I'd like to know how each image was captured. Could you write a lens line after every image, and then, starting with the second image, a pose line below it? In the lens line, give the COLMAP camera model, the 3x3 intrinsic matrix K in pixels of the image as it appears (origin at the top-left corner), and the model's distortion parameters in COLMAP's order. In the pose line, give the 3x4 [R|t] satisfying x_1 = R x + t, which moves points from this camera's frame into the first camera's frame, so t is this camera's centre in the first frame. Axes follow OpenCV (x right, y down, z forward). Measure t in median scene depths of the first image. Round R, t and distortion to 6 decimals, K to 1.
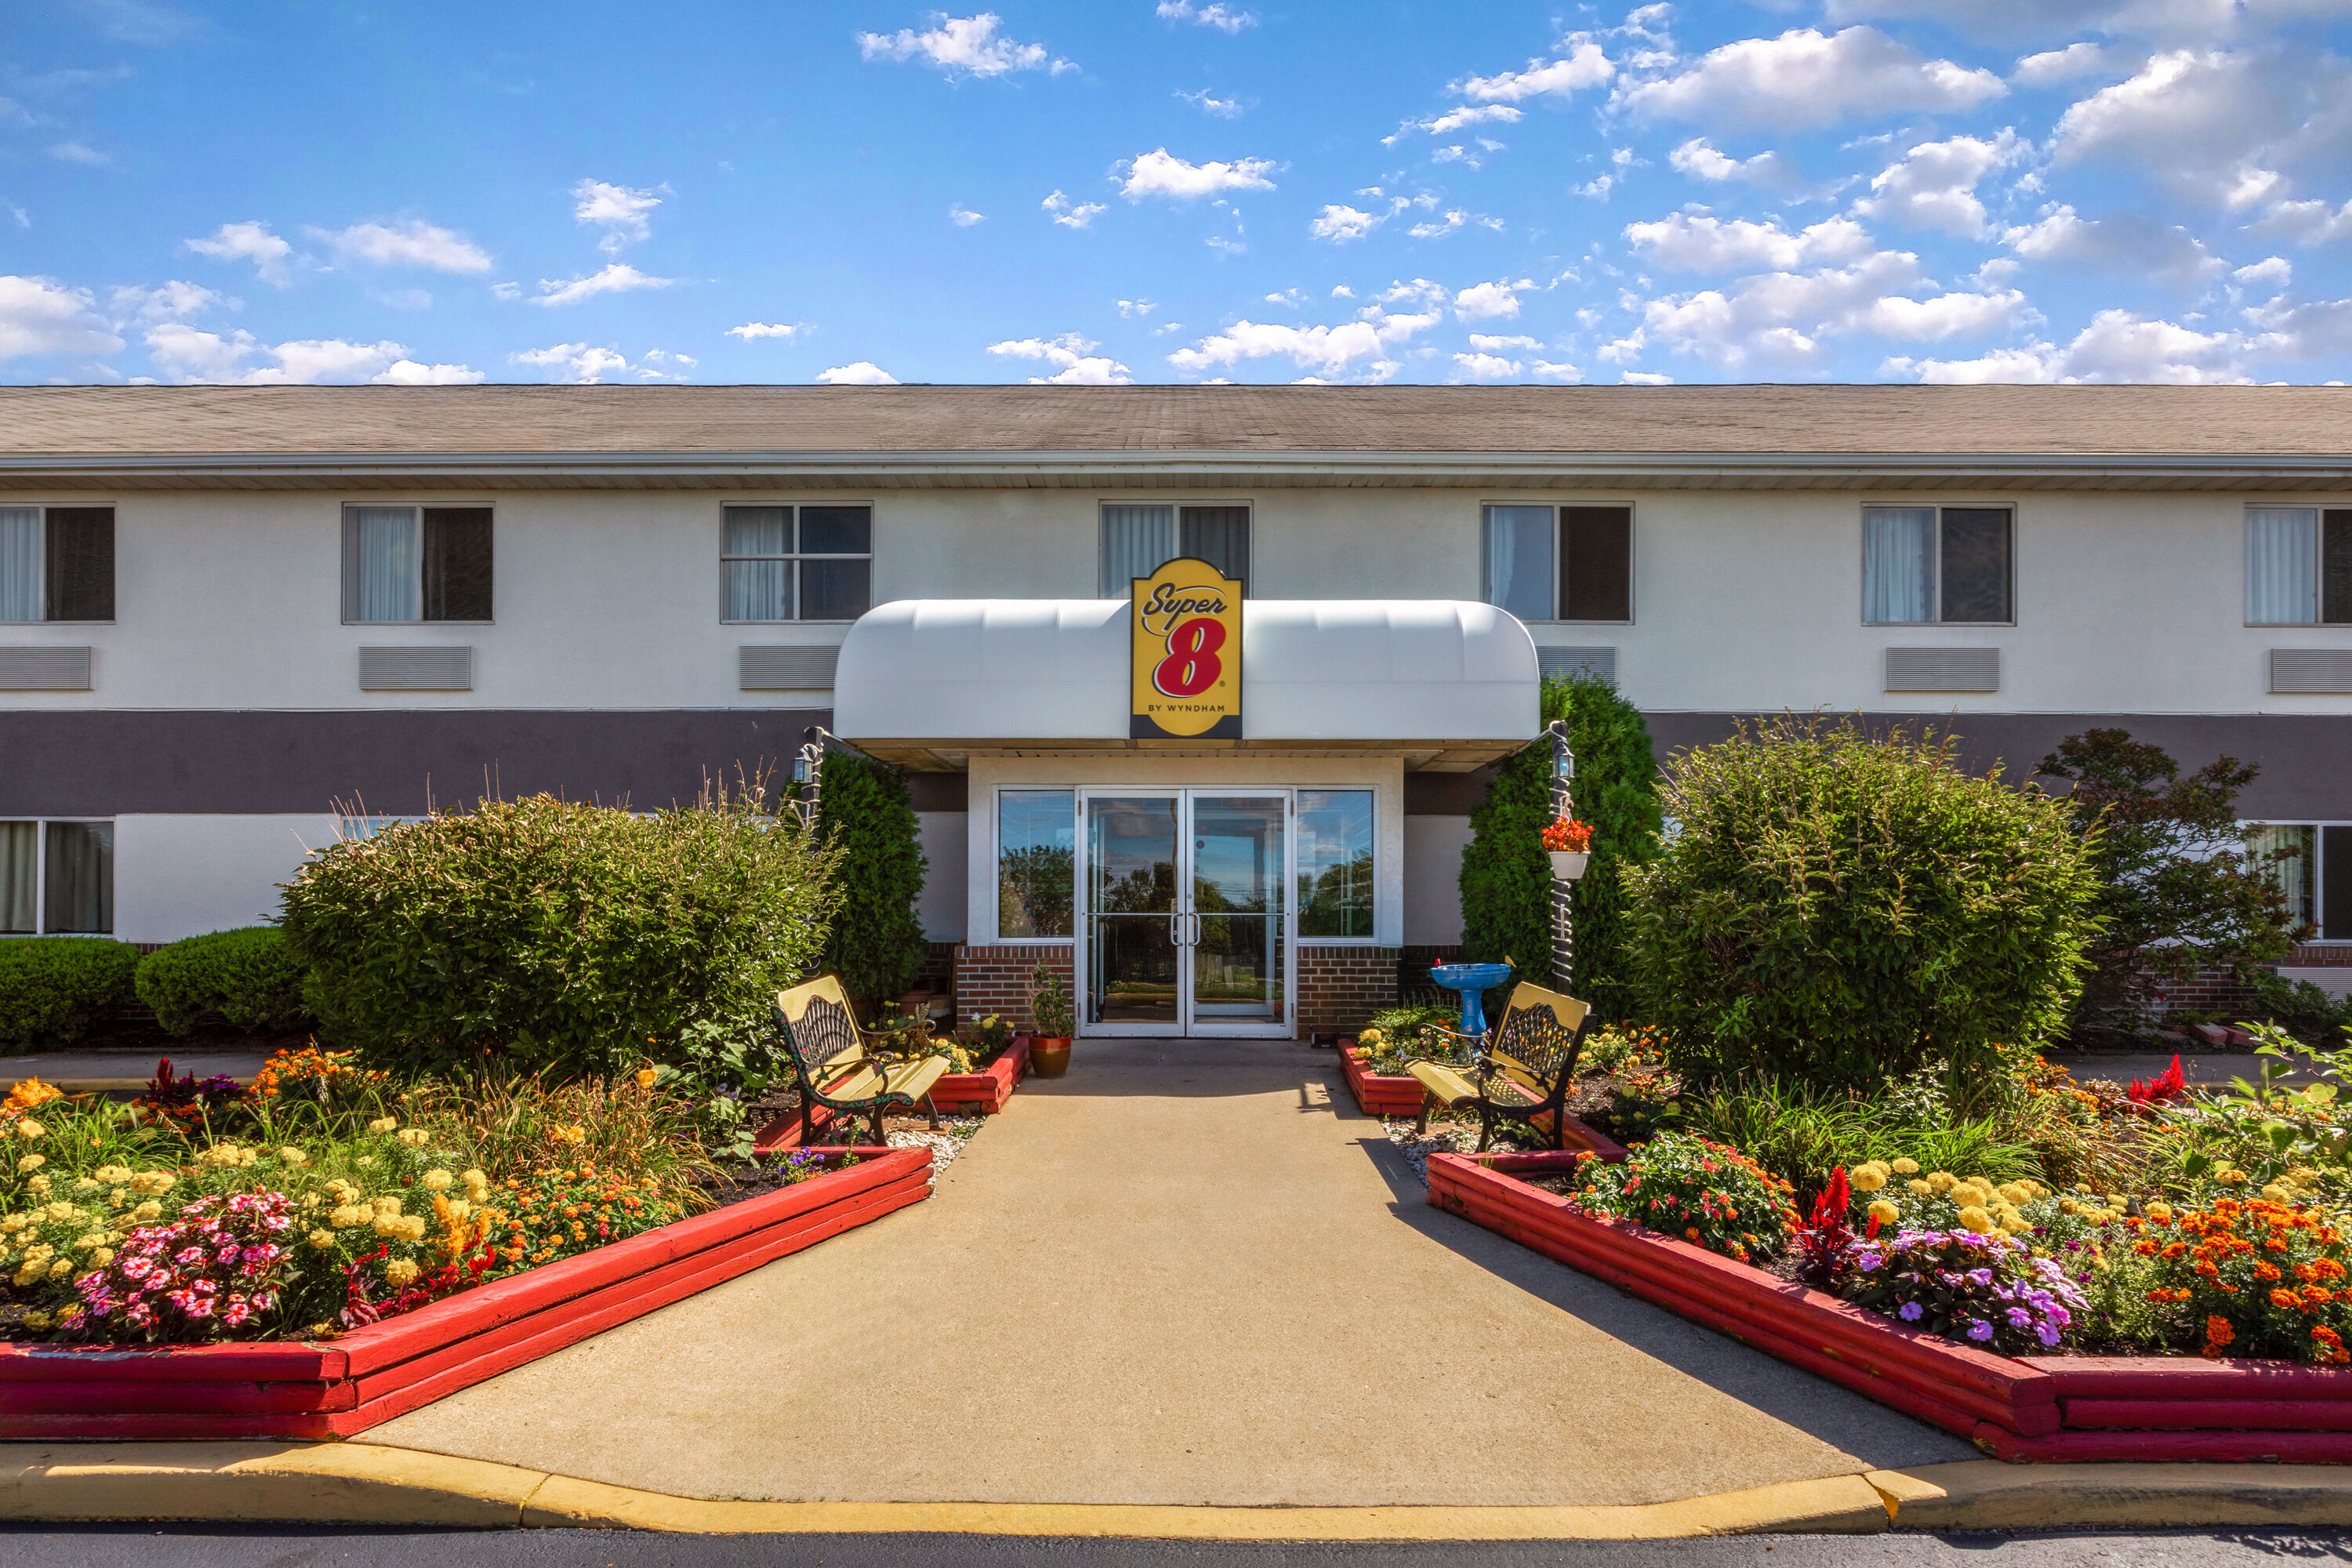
lens RADIAL K [[1294.0, 0, 1176.1], [0, 1294.0, 740.2], [0, 0, 1]] dist [-0.008484, -0.001141]
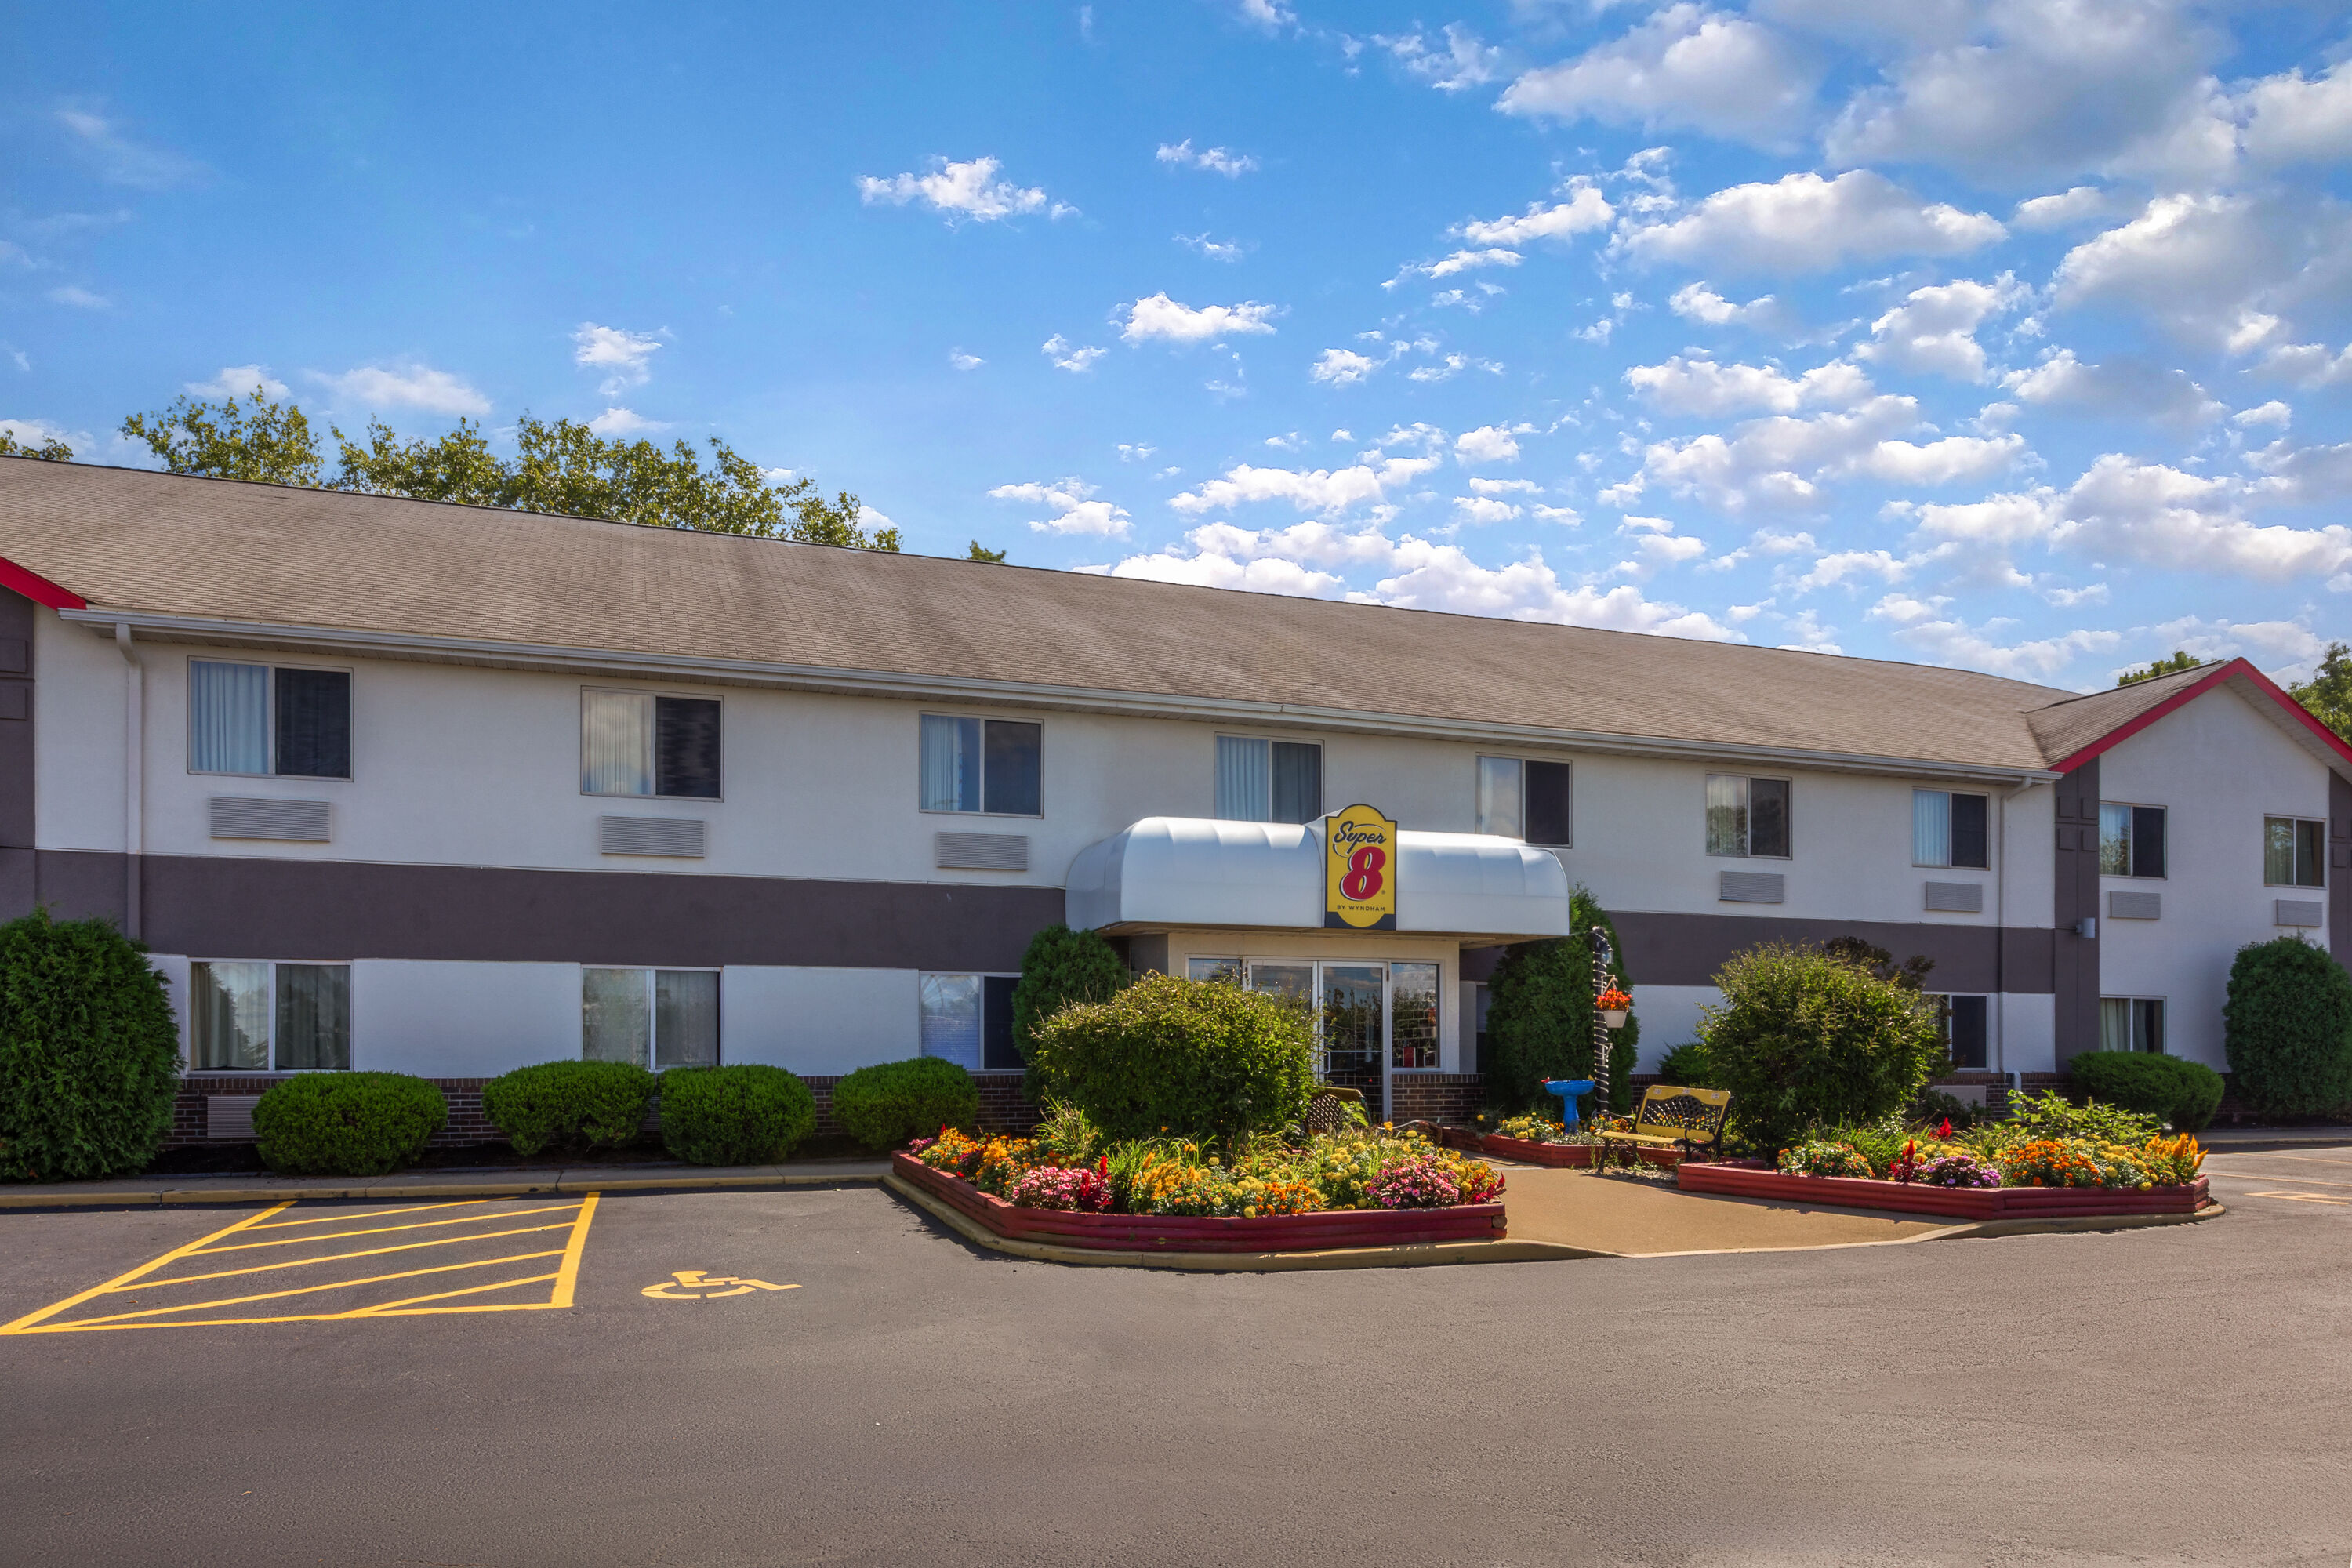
lens RADIAL K [[1564.1, 0, 1176.0], [0, 1564.1, 784.0], [0, 0, 1]] dist [-0.007013, -0.001046]
pose [[0.943429, 0.056460, 0.326731, -0.759216], [-0.042657, 0.997874, -0.049266, -0.067228], [-0.328818, 0.032541, 0.943832, -0.591800]]
